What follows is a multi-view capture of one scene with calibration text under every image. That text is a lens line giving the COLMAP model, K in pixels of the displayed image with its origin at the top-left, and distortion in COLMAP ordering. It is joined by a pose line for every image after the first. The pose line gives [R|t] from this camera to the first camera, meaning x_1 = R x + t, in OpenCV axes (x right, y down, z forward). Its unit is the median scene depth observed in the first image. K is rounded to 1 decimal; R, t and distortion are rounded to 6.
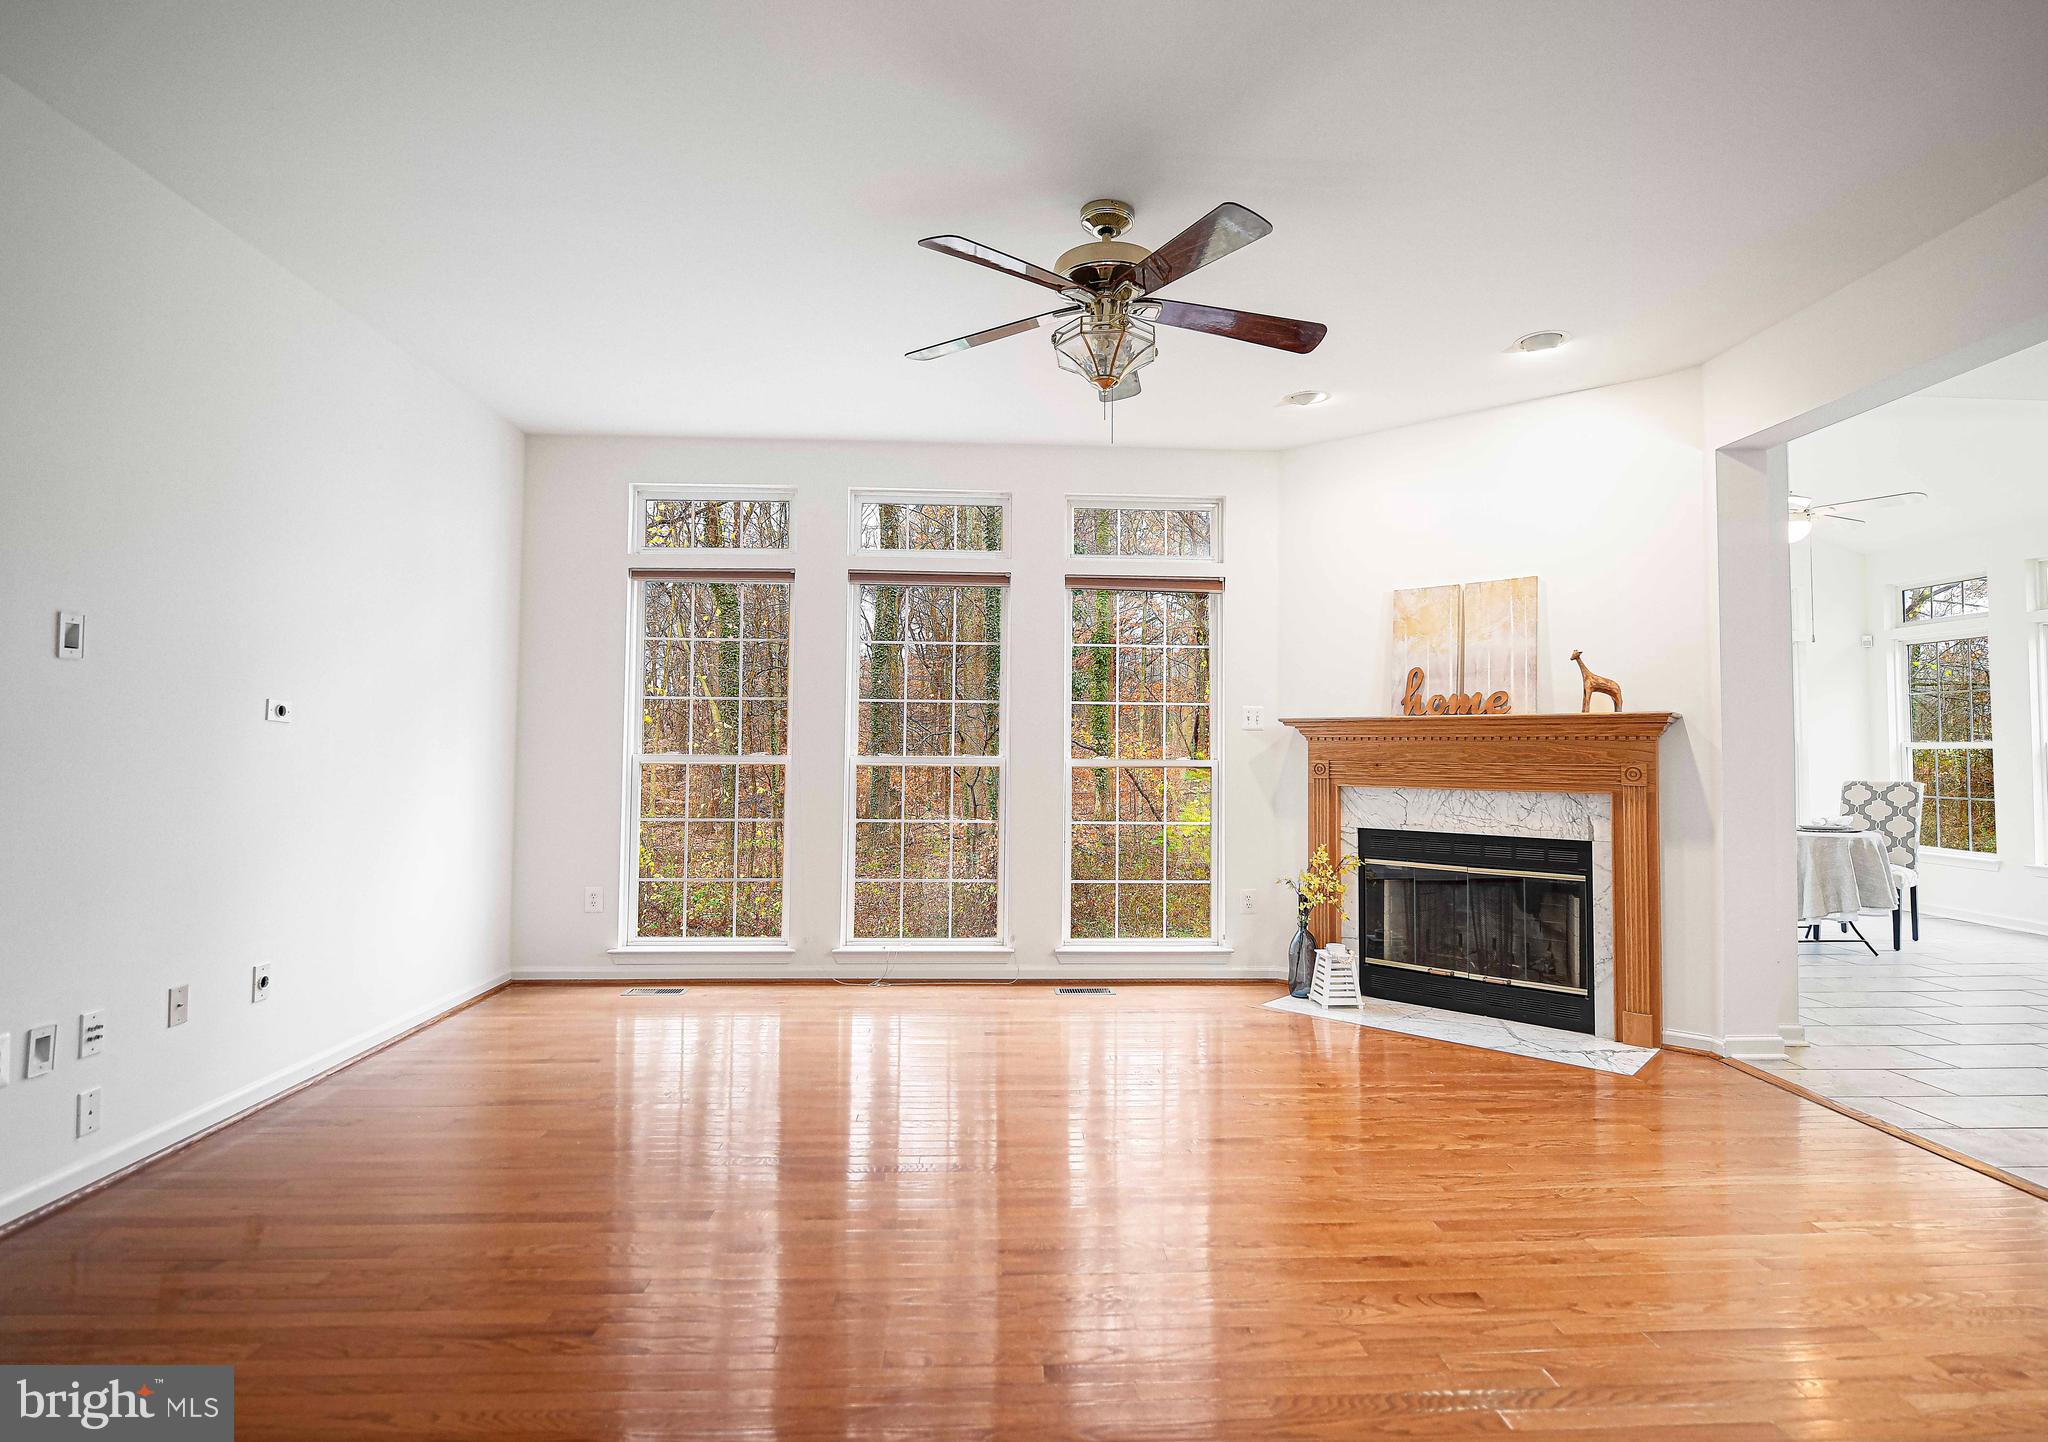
lens RADIAL K [[1048.8, 0, 1024.6], [0, 1048.8, 722.8], [0, 0, 1]] dist [0.001289, 0.000413]
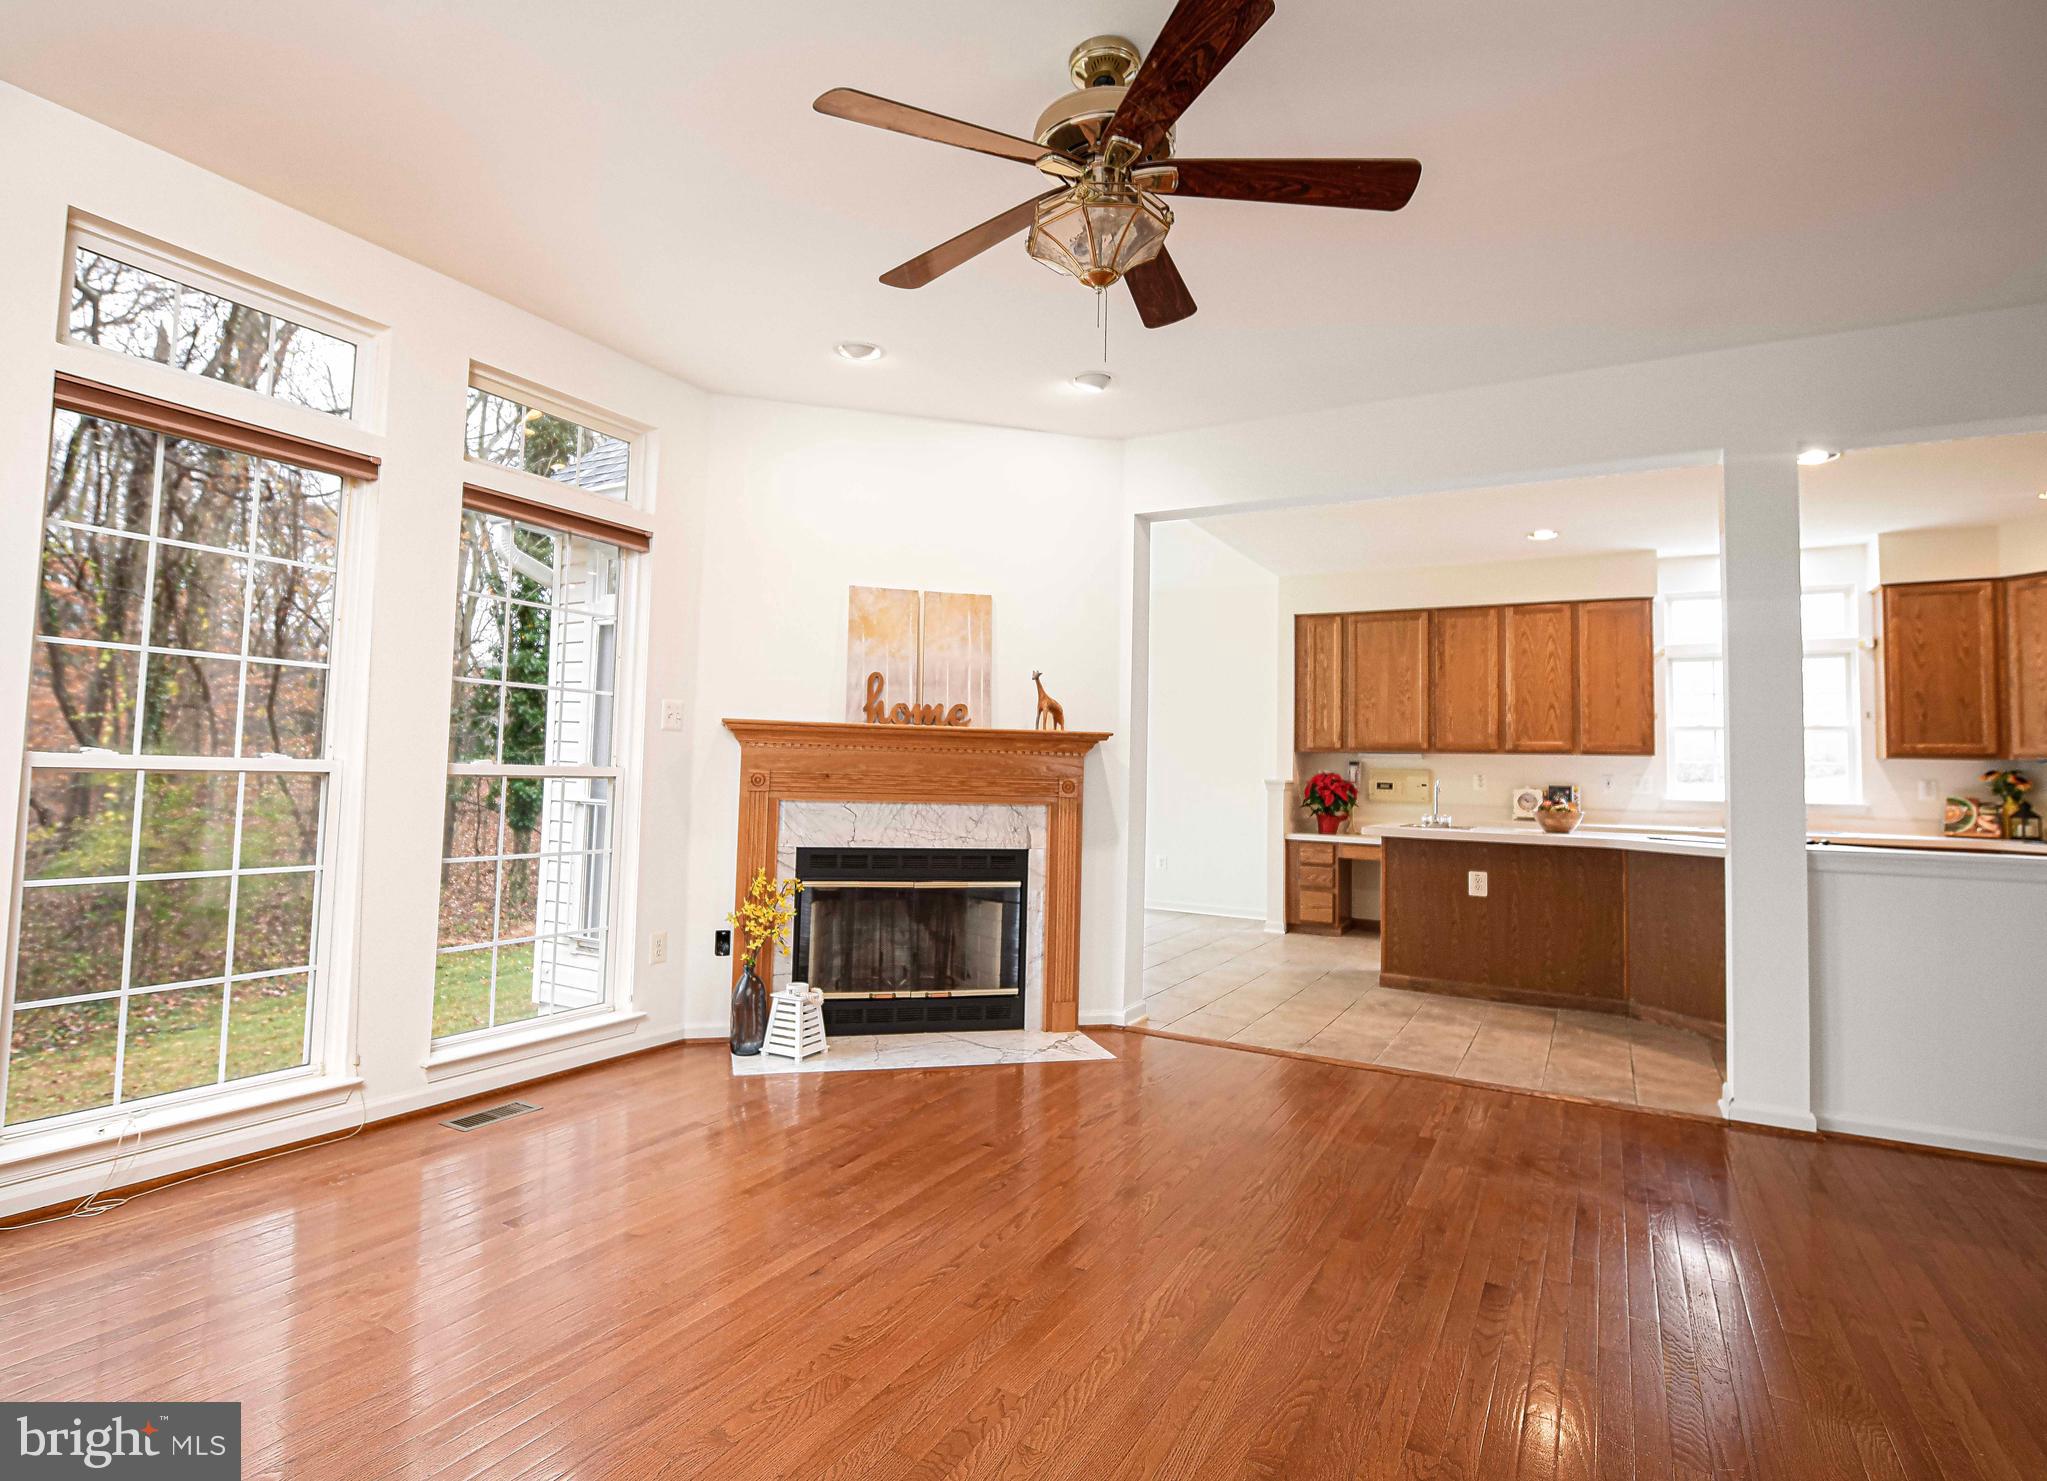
lens RADIAL K [[1076.5, 0, 1020.1], [0, 1076.5, 719.4], [0, 0, 1]] dist [0.004550, -0.000433]
pose [[0.549750, 0.048549, 0.833917, -0.372704], [-0.046887, 0.998529, -0.027222, 0.010241], [-0.834013, -0.024134, 0.551217, 0.385369]]
